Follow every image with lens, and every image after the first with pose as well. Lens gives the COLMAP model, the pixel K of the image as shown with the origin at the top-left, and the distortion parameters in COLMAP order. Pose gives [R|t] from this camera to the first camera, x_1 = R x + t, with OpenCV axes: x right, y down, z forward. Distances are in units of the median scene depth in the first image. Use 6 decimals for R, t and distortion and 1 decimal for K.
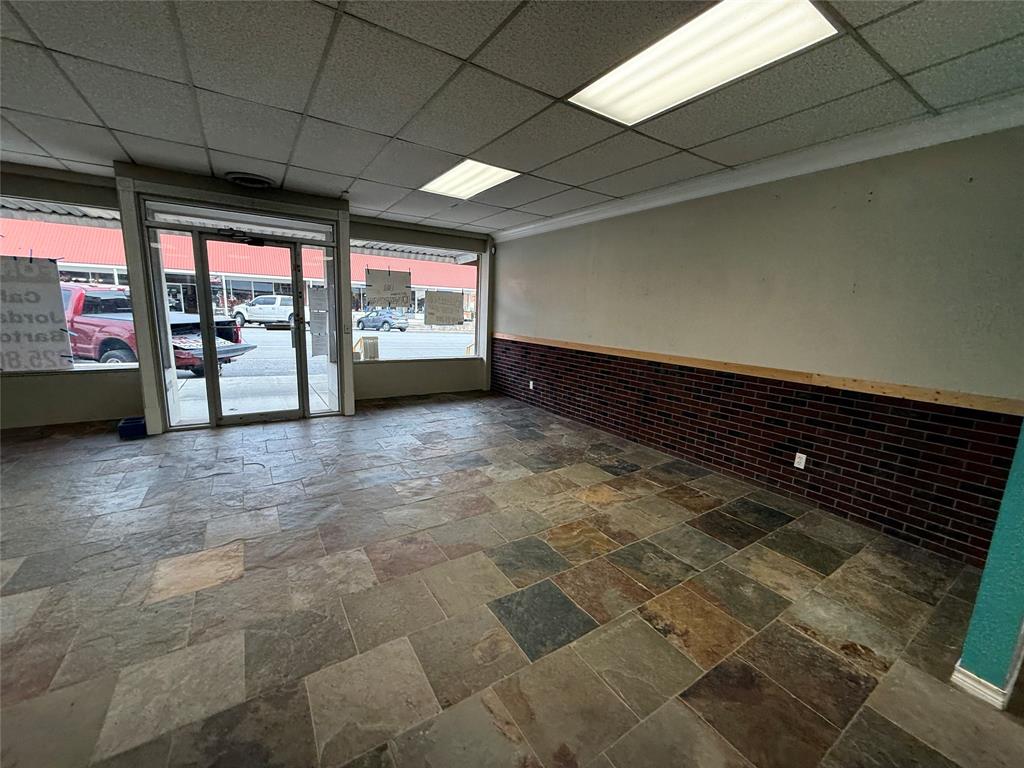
lens RADIAL K [[408.6, 0, 510.1], [0, 408.6, 382.9], [0, 0, 1]] dist [-0.000992, 0.000491]
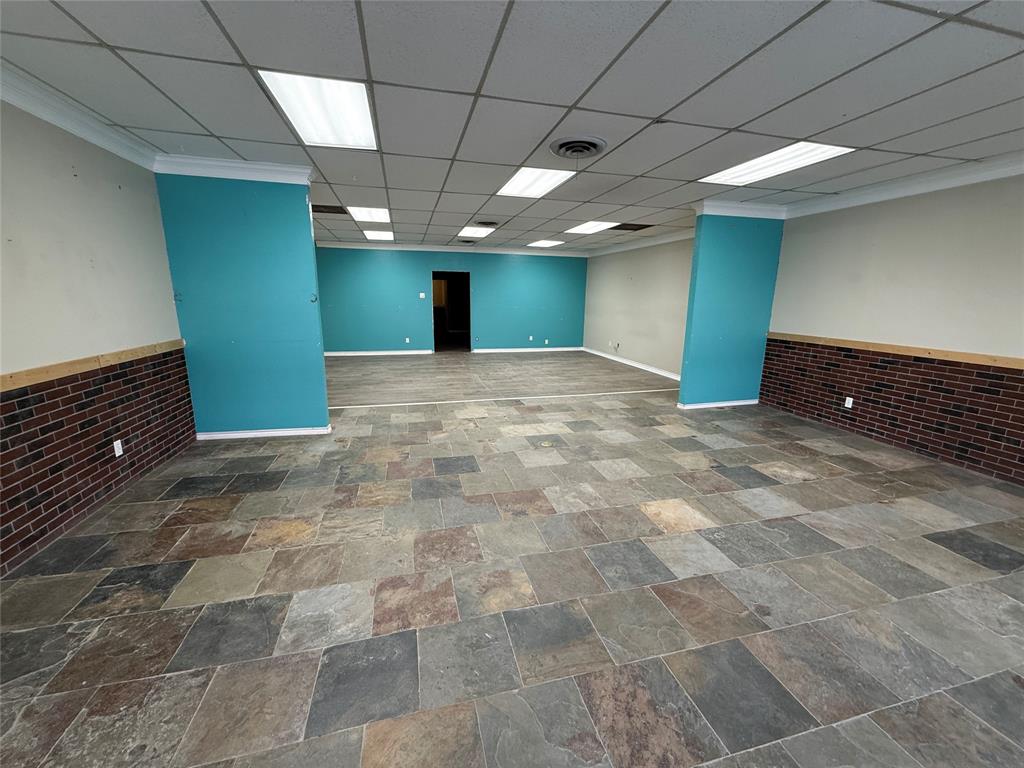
lens RADIAL K [[406.6, 0, 509.7], [0, 406.6, 383.6], [0, 0, 1]] dist [-0.000135, 0.000114]
pose [[-0.947105, -0.116435, 0.299057, -0.312349], [0.007986, 0.923023, 0.384661, -0.229501], [-0.320825, 0.366703, -0.873270, 1.124456]]
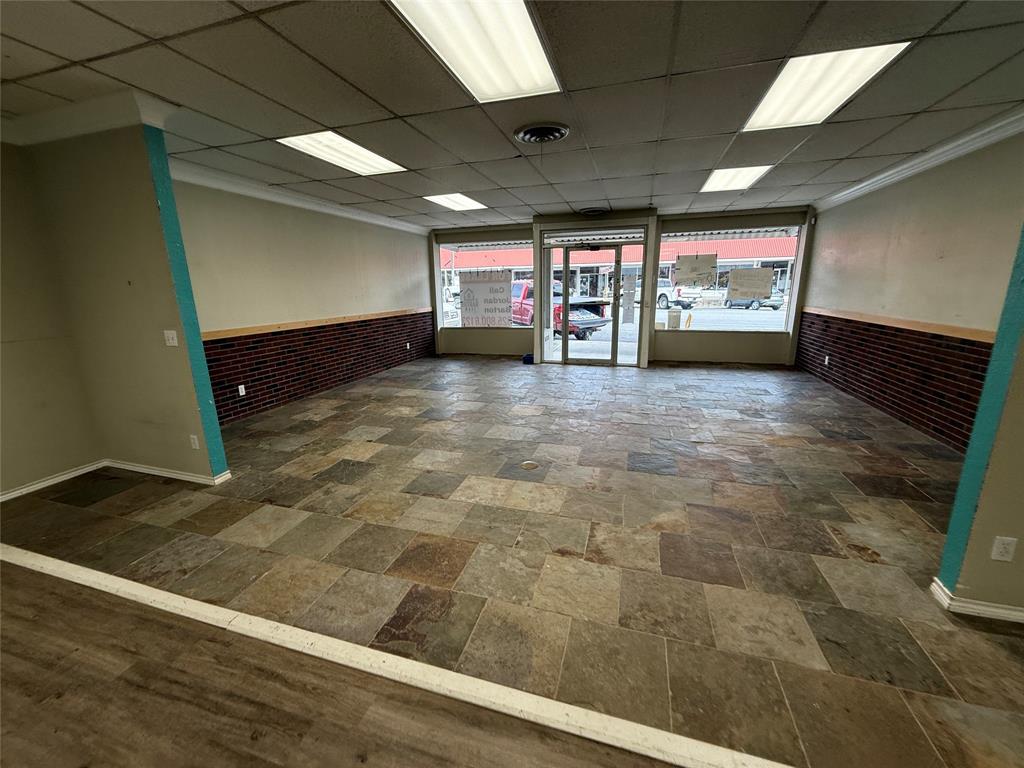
lens RADIAL K [[408.6, 0, 510.1], [0, 408.6, 382.9], [0, 0, 1]] dist [-0.000992, 0.000491]
pose [[0.642739, 0.129763, -0.755015, 0.447276], [-0.093439, 0.991471, 0.090858, 0.058714], [0.760365, 0.012150, 0.649382, -0.277757]]
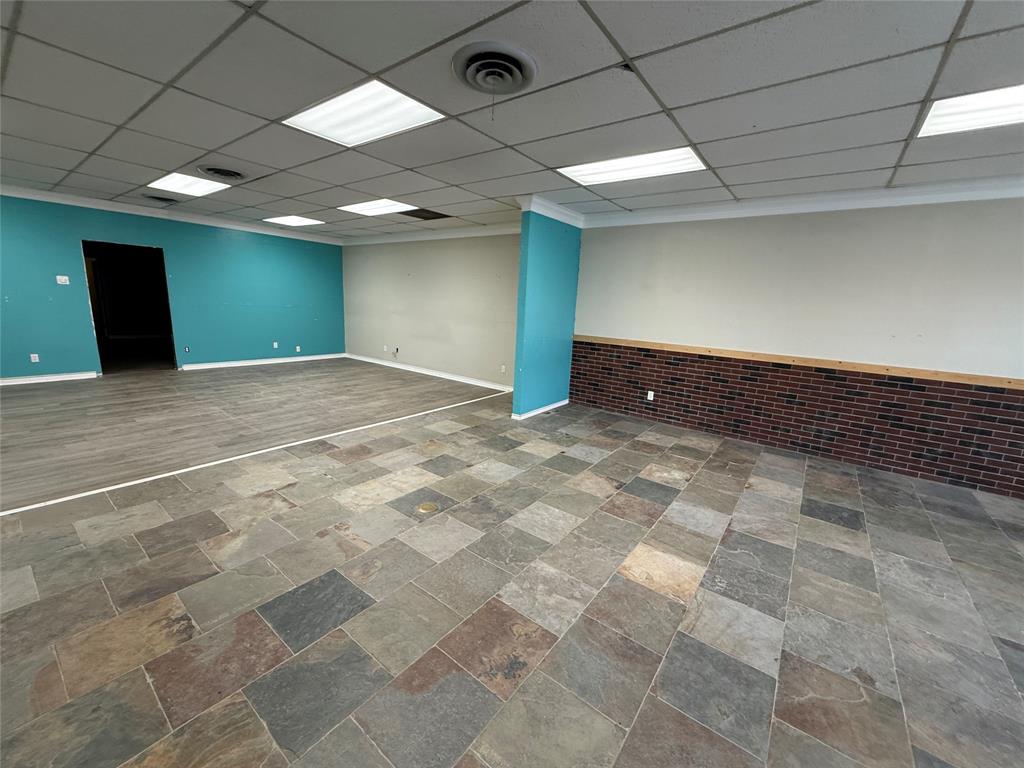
lens RADIAL K [[408.6, 0, 510.1], [0, 408.6, 382.9], [0, 0, 1]] dist [-0.000992, 0.000491]
pose [[-0.937584, -0.016899, -0.347349, -0.003998], [-0.143234, 0.928928, 0.341433, -0.161032], [0.316892, 0.369874, -0.873368, 0.847842]]
